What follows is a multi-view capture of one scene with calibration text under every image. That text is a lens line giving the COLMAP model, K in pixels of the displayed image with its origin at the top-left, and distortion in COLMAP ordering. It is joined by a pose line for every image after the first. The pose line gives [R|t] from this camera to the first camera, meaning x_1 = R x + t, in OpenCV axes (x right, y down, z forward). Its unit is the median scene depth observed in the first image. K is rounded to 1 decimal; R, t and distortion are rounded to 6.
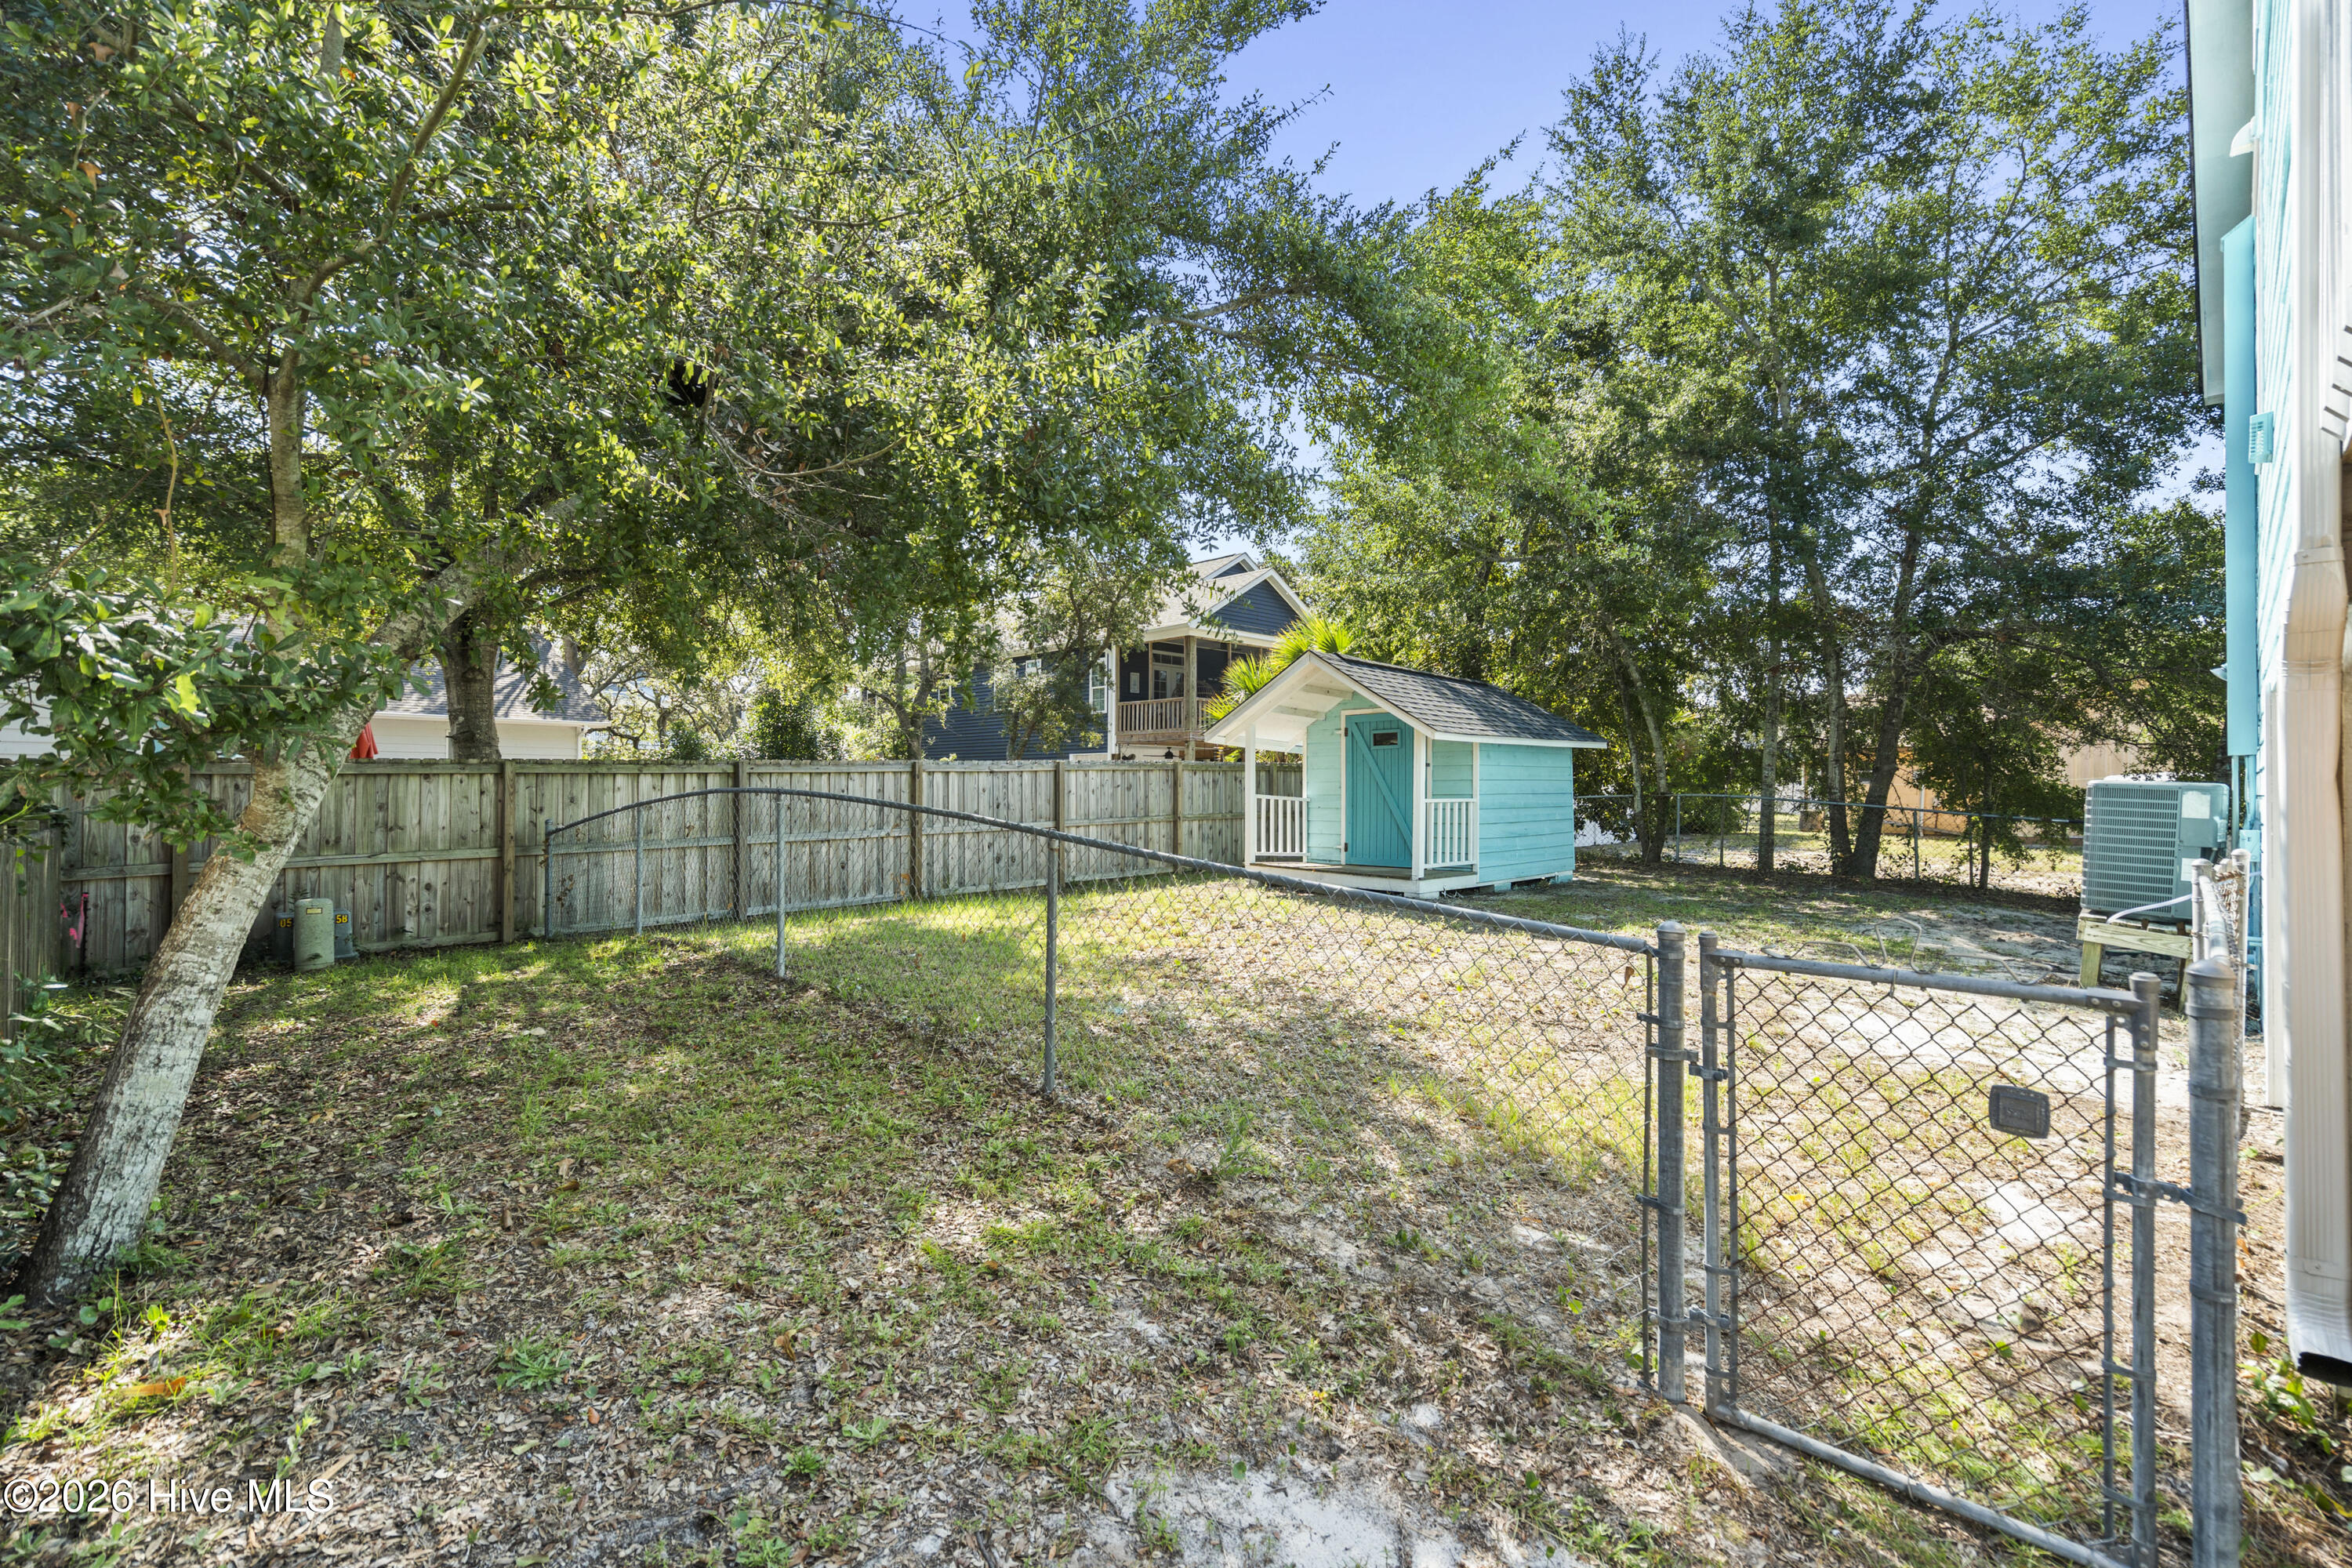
lens RADIAL K [[1054.3, 0, 1176.8], [0, 1054.3, 777.7], [0, 0, 1]] dist [-0.003362, -0.000585]
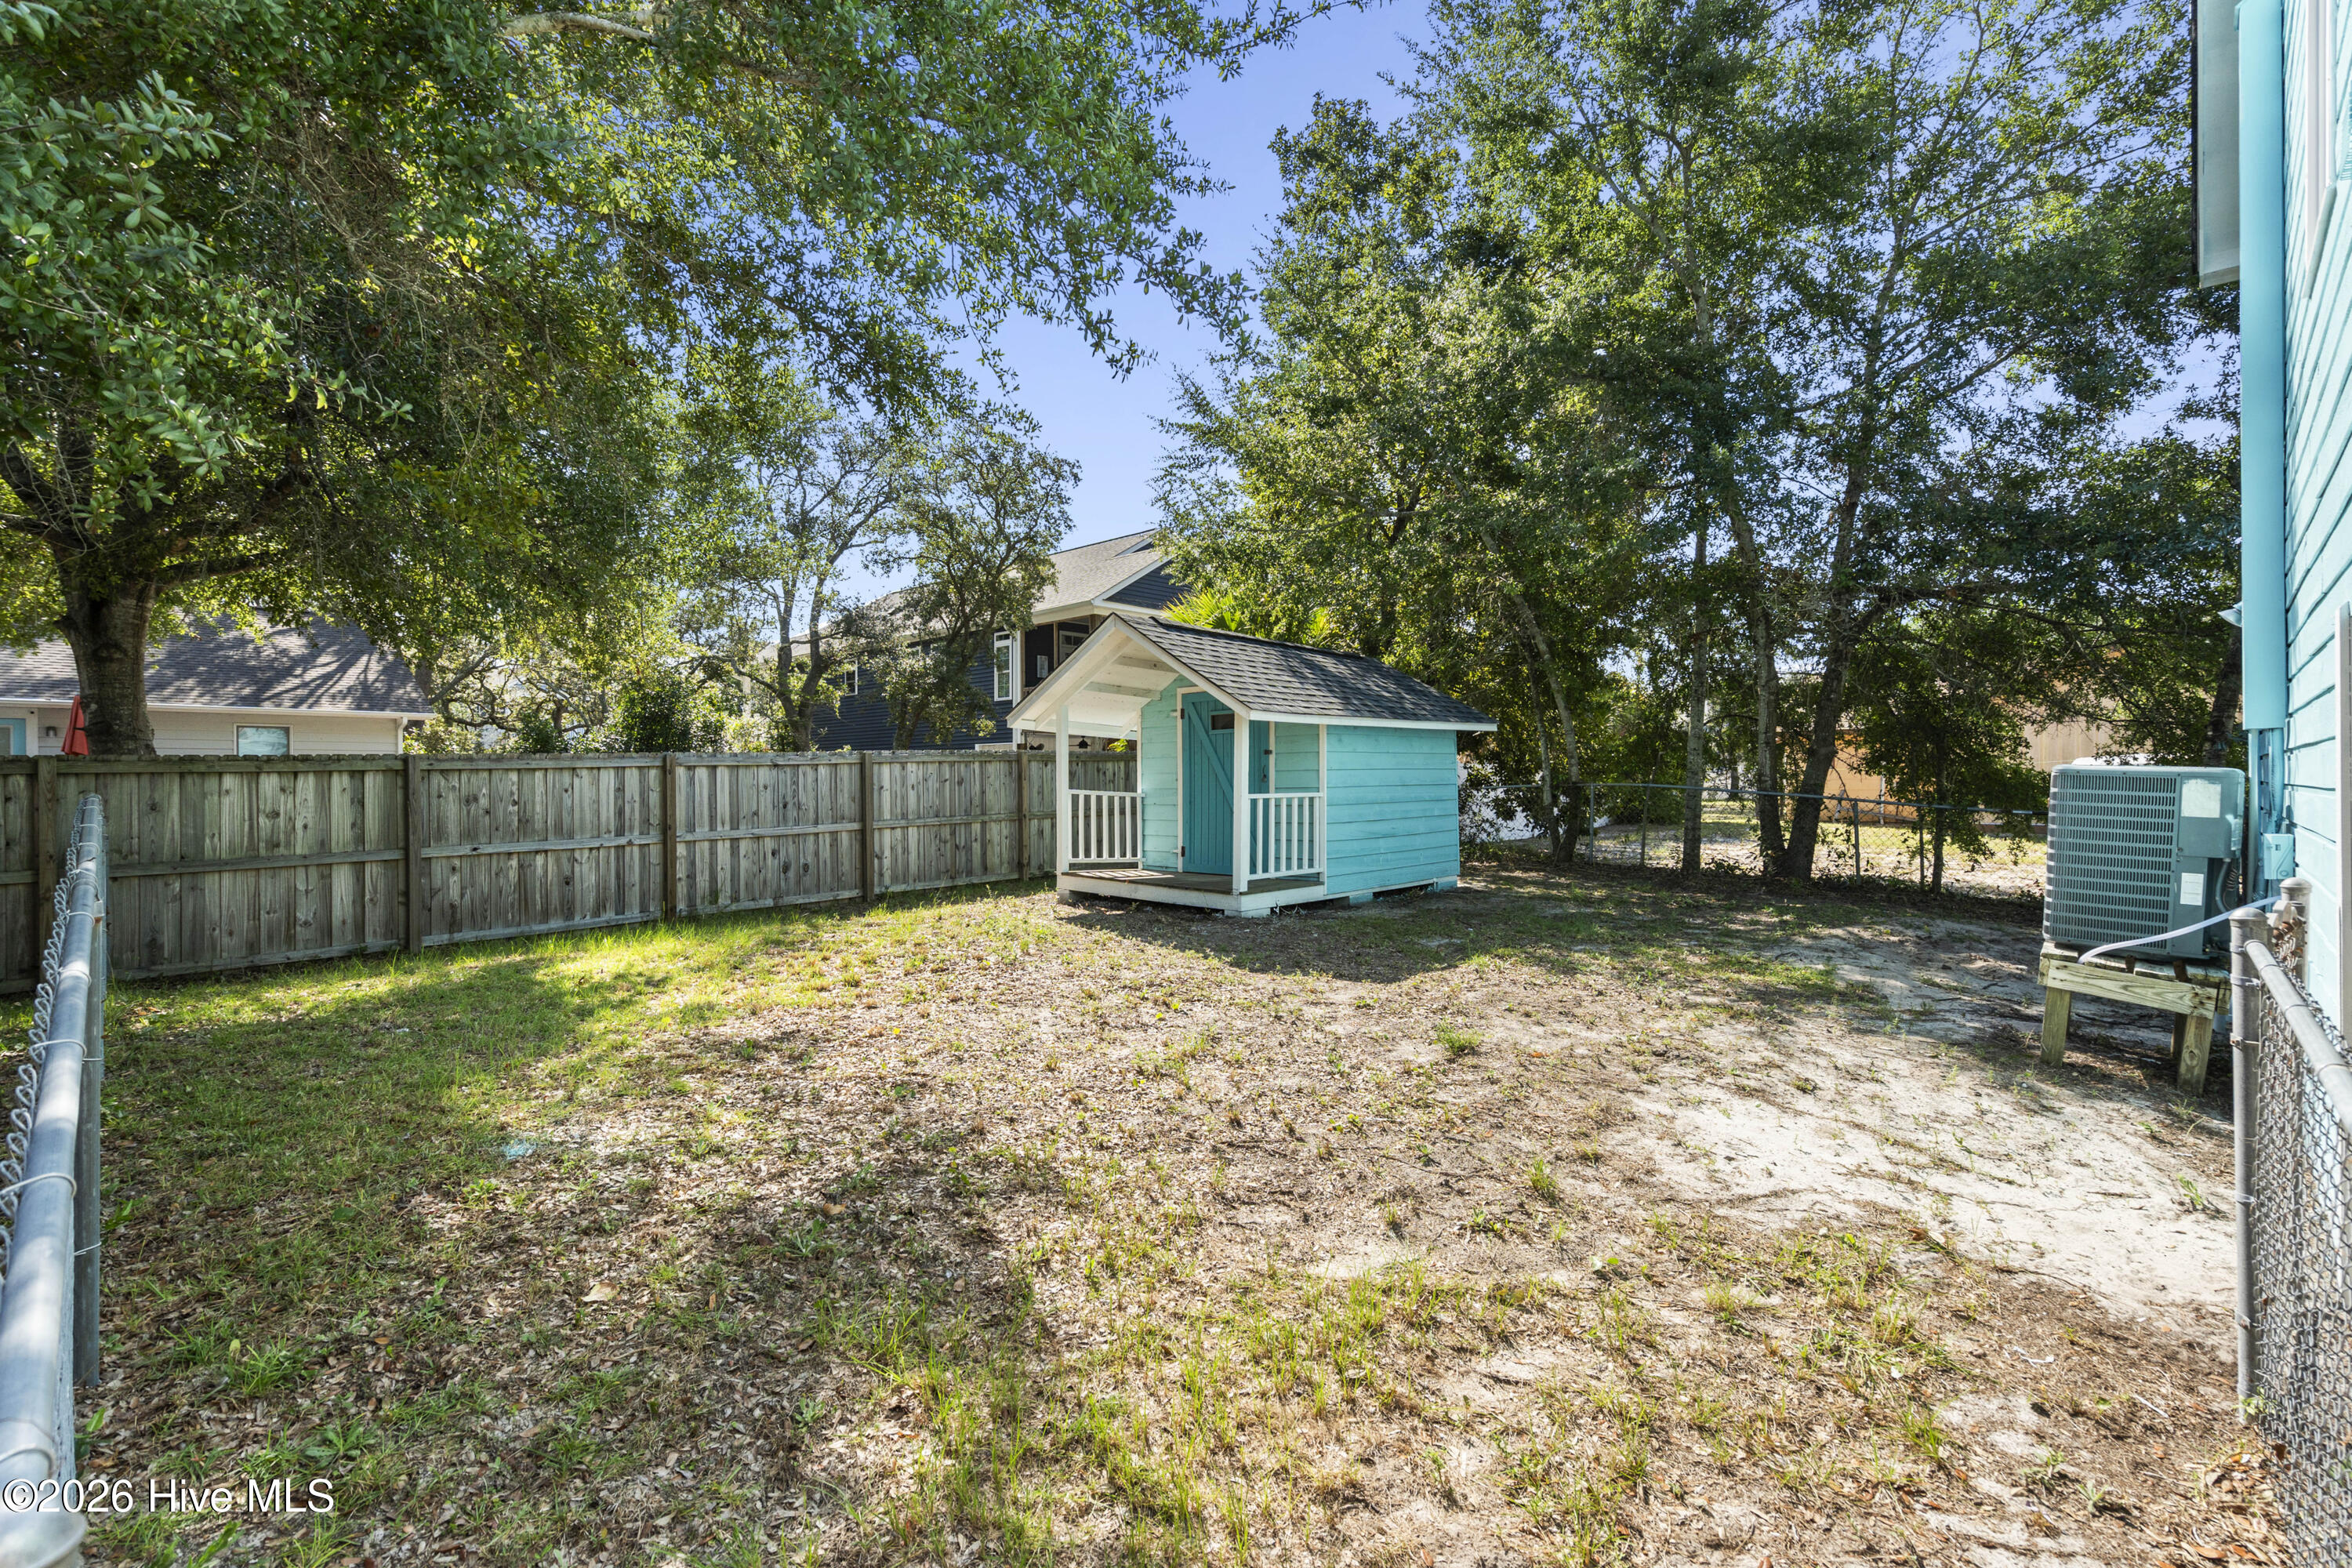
lens RADIAL K [[1054.3, 0, 1174.6], [0, 1054.3, 780.7], [0, 0, 1]] dist [-0.003362, -0.000585]
pose [[0.999802, -0.009190, 0.017637, 0.137419], [0.008952, 0.999869, 0.013507, -0.001816], [-0.017759, -0.013347, 0.999753, 0.159114]]
